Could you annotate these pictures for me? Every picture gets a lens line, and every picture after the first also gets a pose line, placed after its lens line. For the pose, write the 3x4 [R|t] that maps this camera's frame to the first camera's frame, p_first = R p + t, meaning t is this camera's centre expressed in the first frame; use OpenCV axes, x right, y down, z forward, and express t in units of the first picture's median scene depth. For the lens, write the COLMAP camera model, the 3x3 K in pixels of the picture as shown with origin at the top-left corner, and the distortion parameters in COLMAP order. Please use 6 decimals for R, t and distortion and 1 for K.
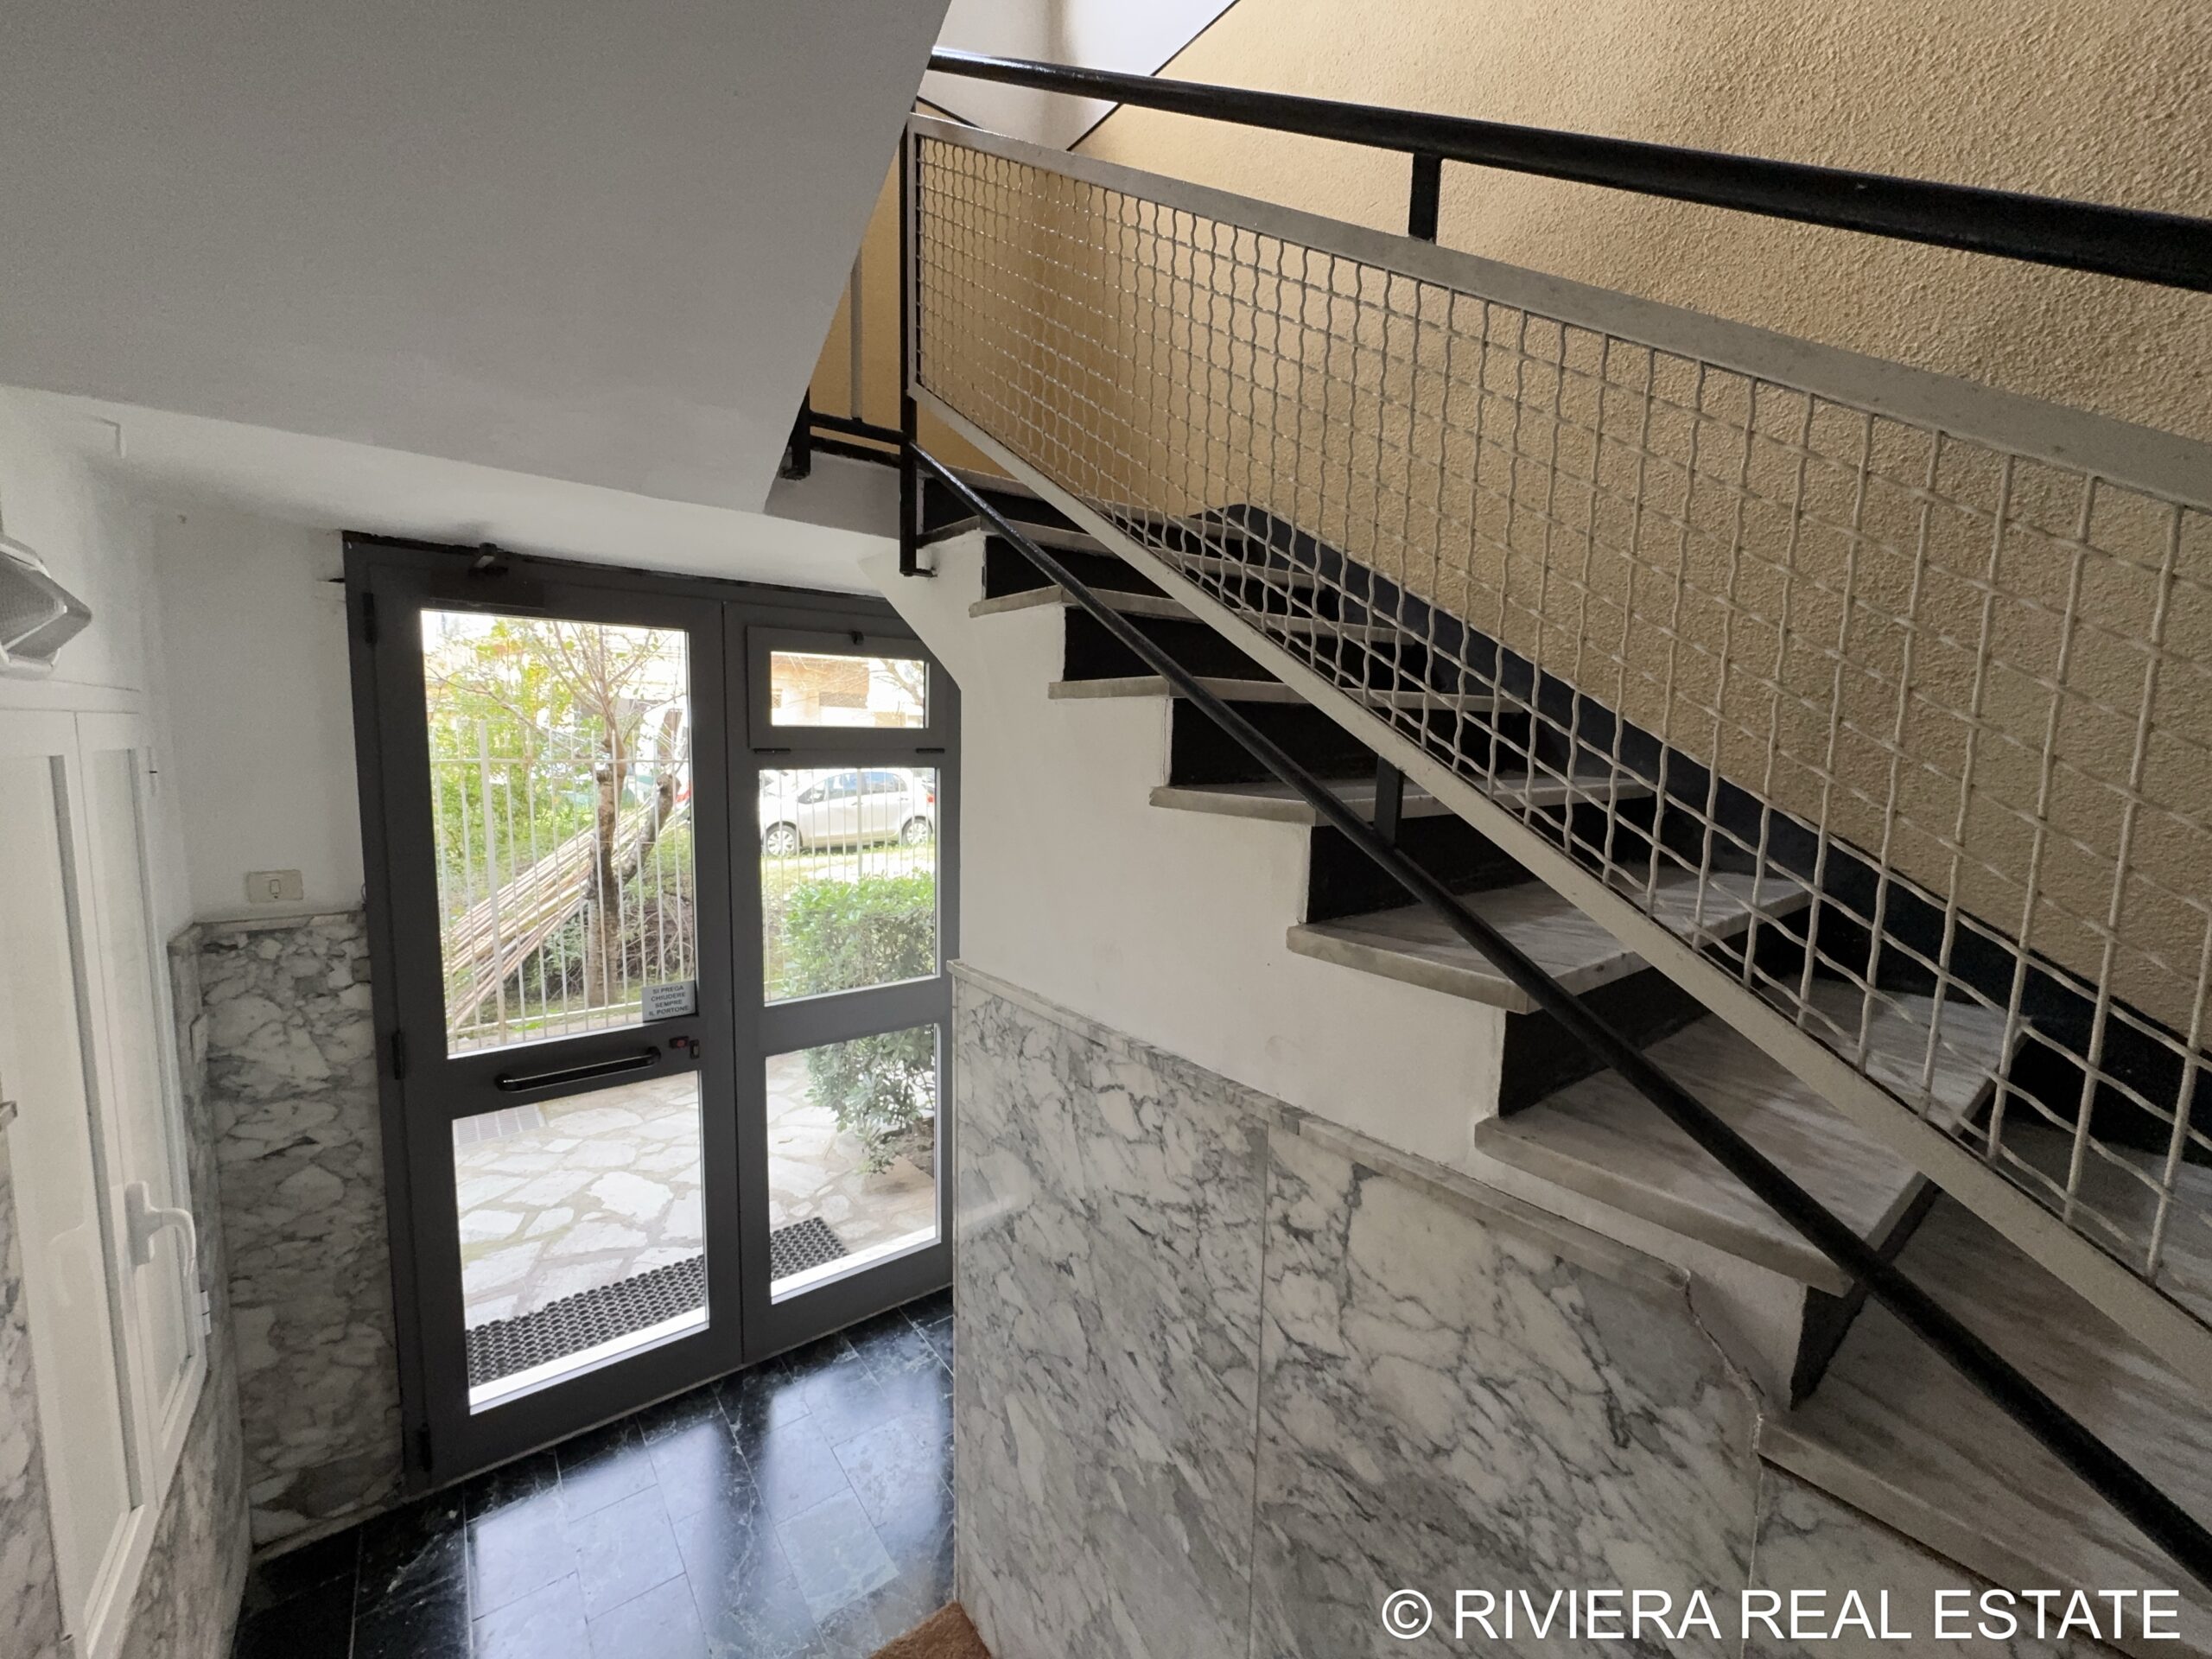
lens RADIAL K [[881.9, 0, 1103.7], [0, 881.9, 827.4], [0, 0, 1]] dist [-0.002935, 0.000495]
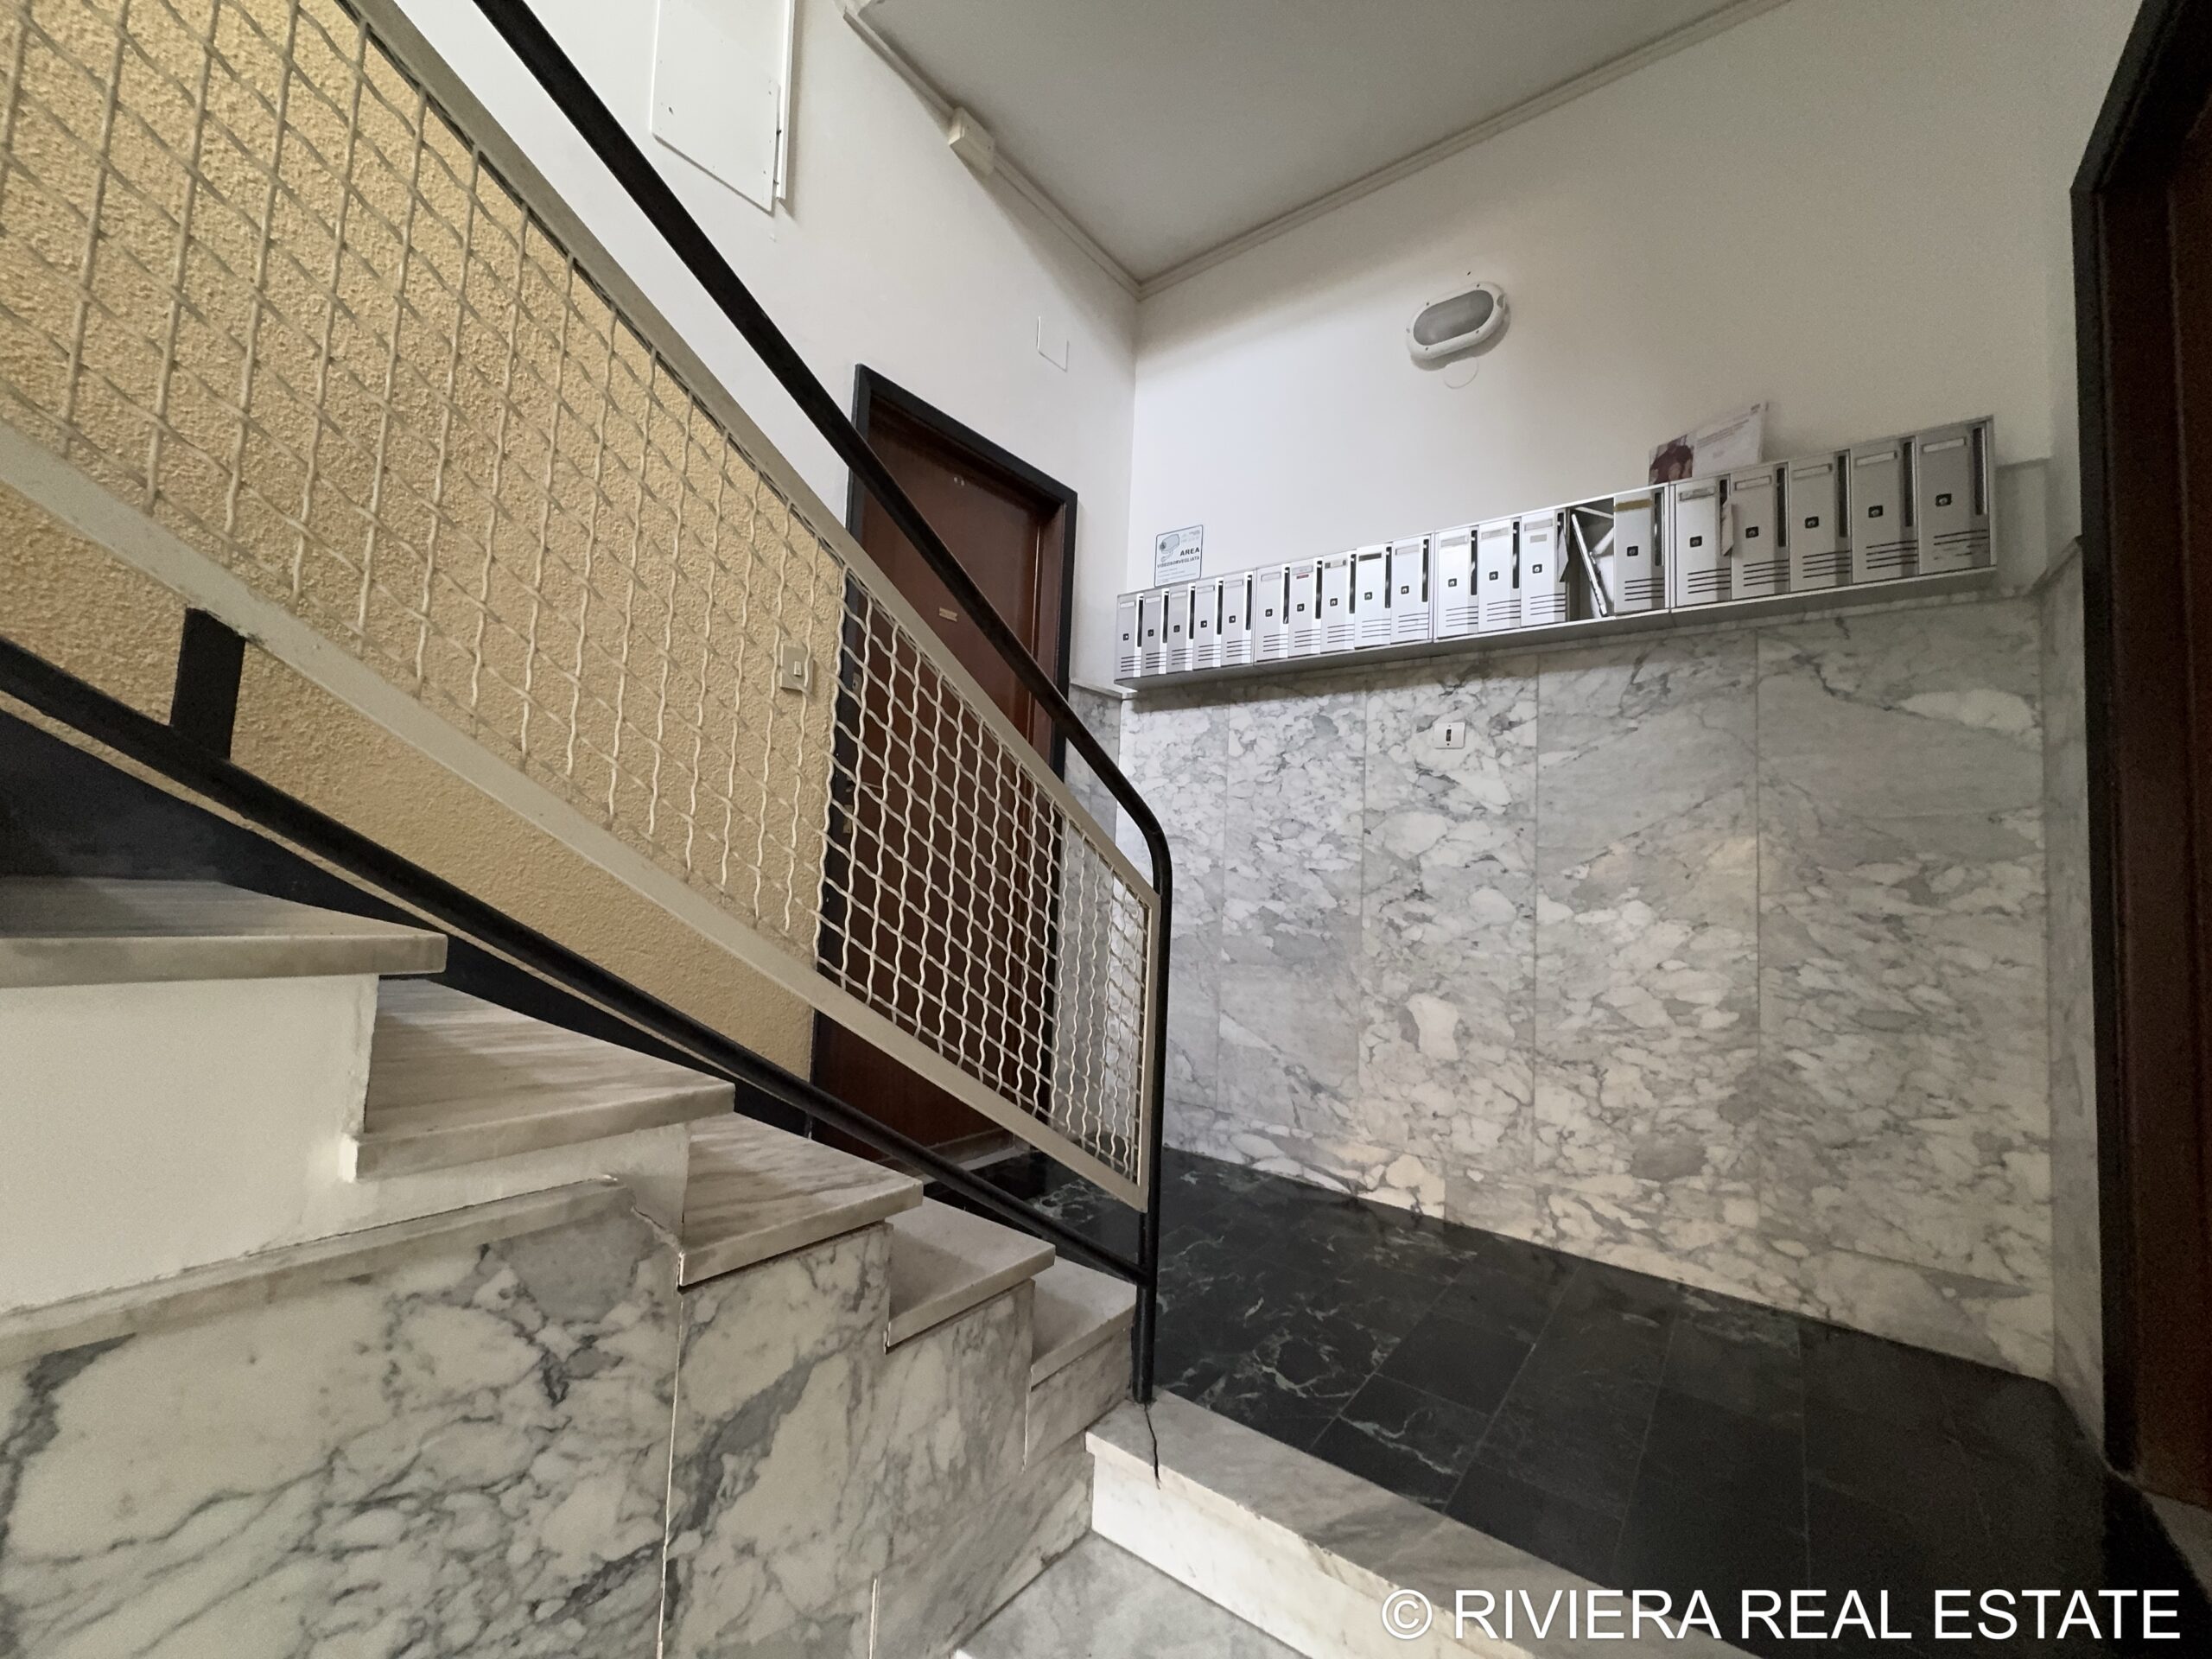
lens RADIAL K [[881.9, 0, 1103.7], [0, 881.9, 829.6], [0, 0, 1]] dist [-0.002935, 0.000495]
pose [[-0.256004, 0.034355, 0.966065, -0.441981], [0.052168, 0.998403, -0.021680, 0.122192], [-0.965267, 0.044848, -0.257387, 0.573722]]
